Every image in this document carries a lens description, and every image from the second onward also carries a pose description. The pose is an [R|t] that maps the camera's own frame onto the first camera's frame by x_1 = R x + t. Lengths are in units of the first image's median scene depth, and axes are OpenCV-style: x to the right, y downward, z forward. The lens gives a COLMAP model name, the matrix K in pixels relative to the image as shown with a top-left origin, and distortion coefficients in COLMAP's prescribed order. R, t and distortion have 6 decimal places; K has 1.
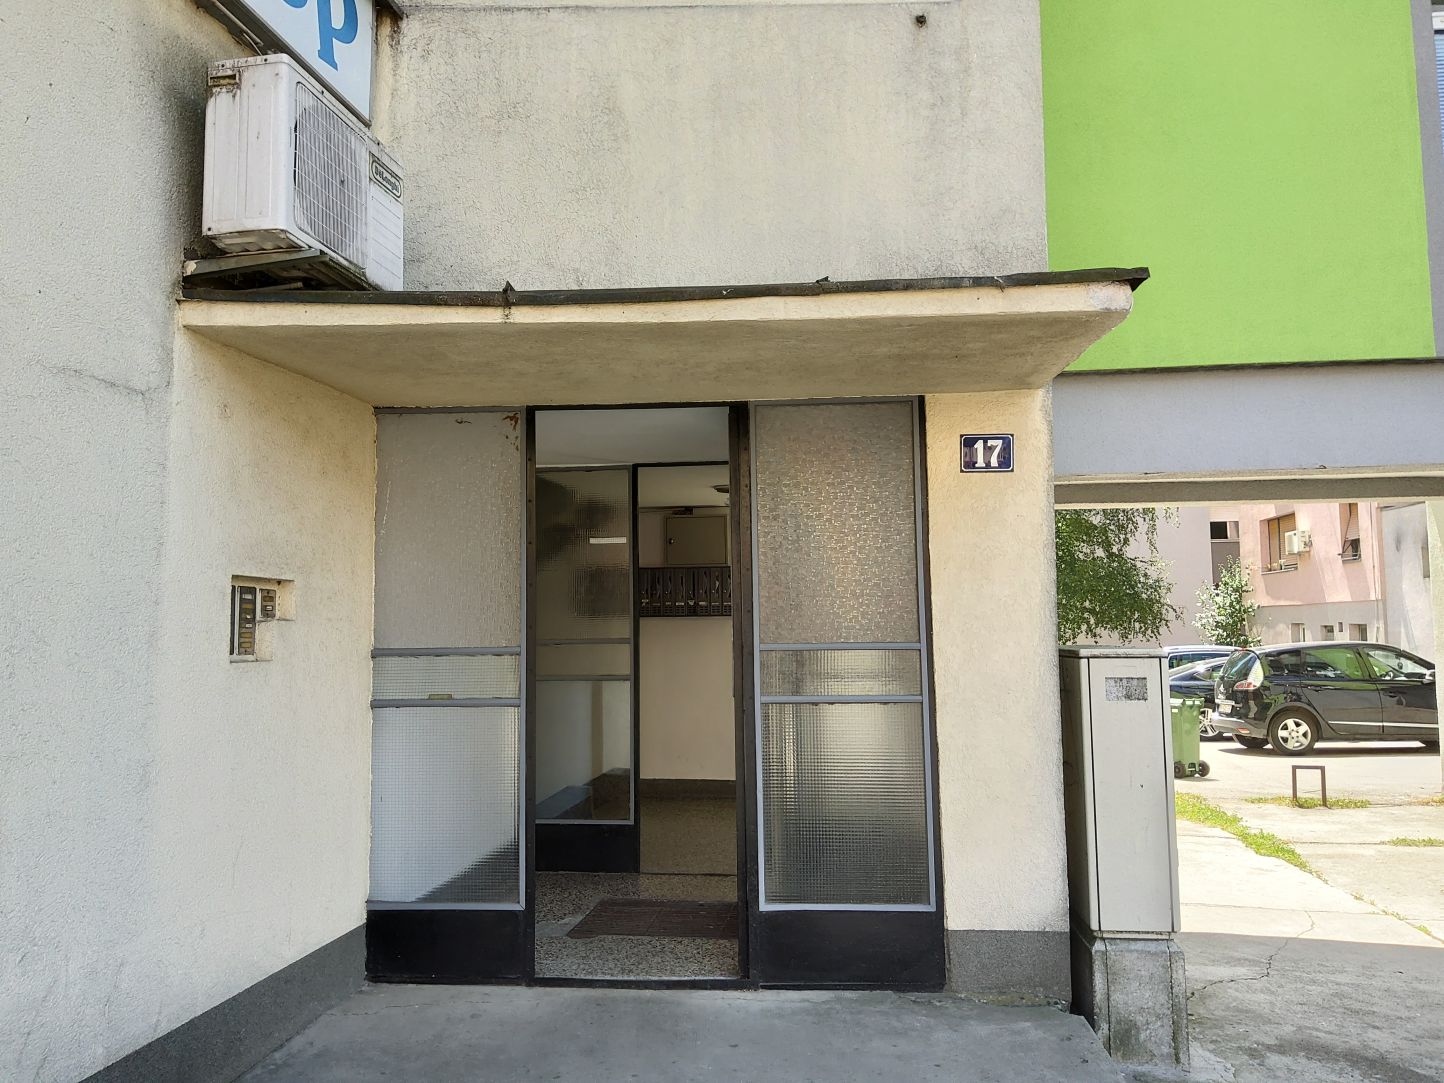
lens RADIAL K [[1160.5, 0, 719.7], [0, 1160.5, 542.7], [0, 0, 1]] dist [-0.010157, -0.003376]
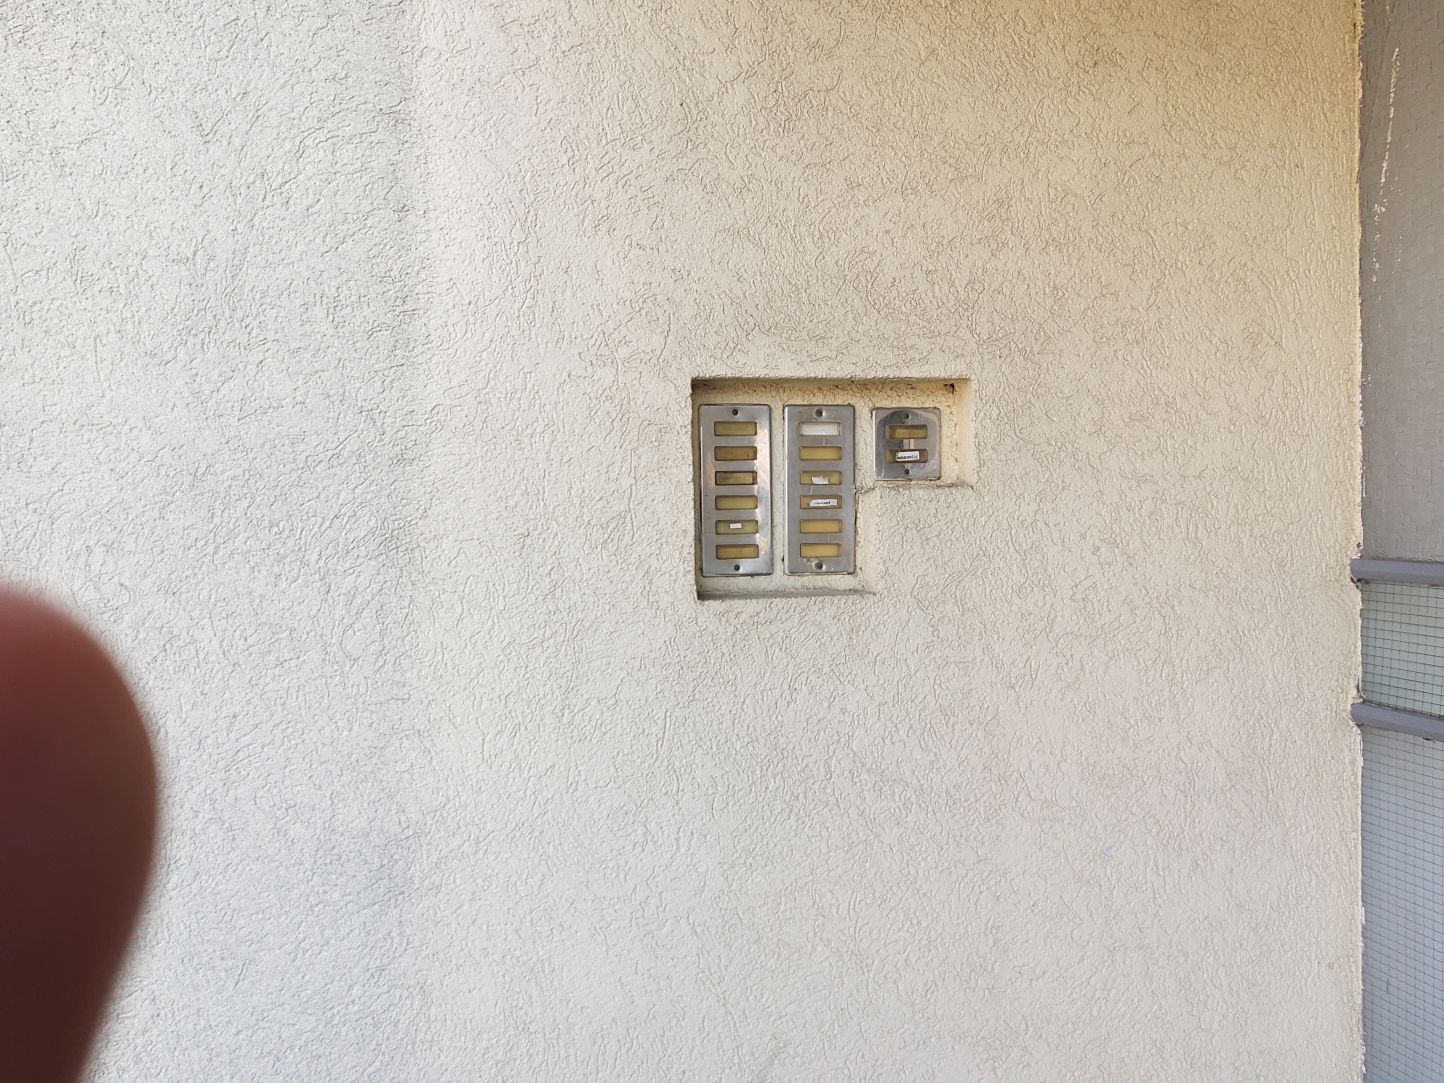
lens RADIAL K [[1093.1, 0, 721.6], [0, 1093.1, 545.8], [0, 0, 1]] dist [0.012314, -0.002808]
pose [[0.357843, 0.045194, -0.932687, -0.069474], [0.089046, 0.992625, 0.082263, 0.051661], [0.929526, -0.112490, 0.351179, 0.825896]]
